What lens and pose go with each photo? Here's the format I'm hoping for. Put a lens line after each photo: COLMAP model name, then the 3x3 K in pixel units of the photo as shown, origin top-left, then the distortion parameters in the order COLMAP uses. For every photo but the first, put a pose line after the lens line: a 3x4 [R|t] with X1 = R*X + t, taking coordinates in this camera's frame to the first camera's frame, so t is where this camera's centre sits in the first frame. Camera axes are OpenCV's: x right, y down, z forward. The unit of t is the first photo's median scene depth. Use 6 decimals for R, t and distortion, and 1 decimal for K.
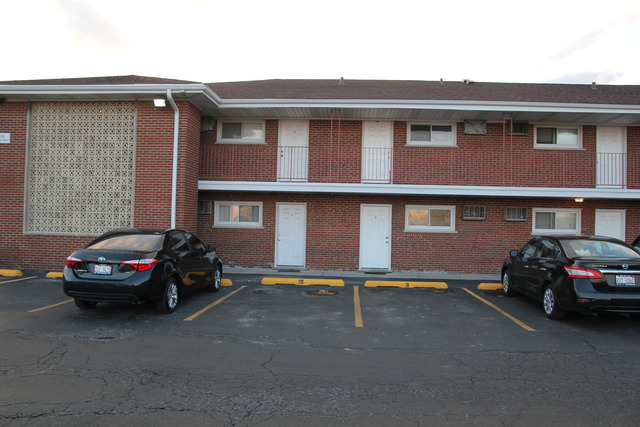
lens RADIAL K [[477.9, 0, 320.0], [0, 477.9, 213.5], [0, 0, 1]] dist [-0.061411, 0.003762]
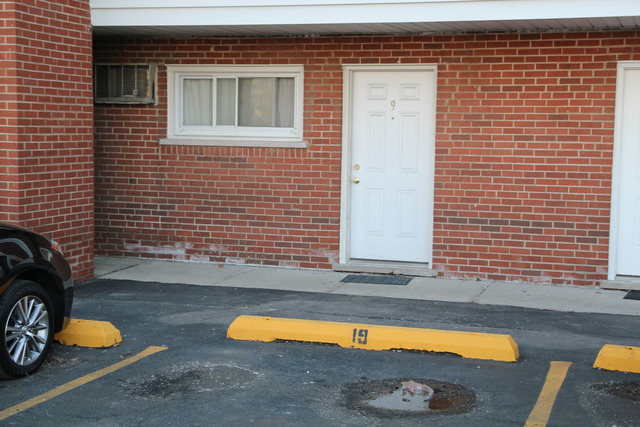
lens RADIAL K [[1030.1, 0, 320.0], [0, 1030.1, 213.5], [0, 0, 1]] dist [0.137105, 0.005955]
pose [[0.968384, 0.013302, -0.249110, 0.067469], [0.010972, 0.995340, 0.095803, 0.009244], [0.249224, -0.095507, 0.963725, 0.315338]]
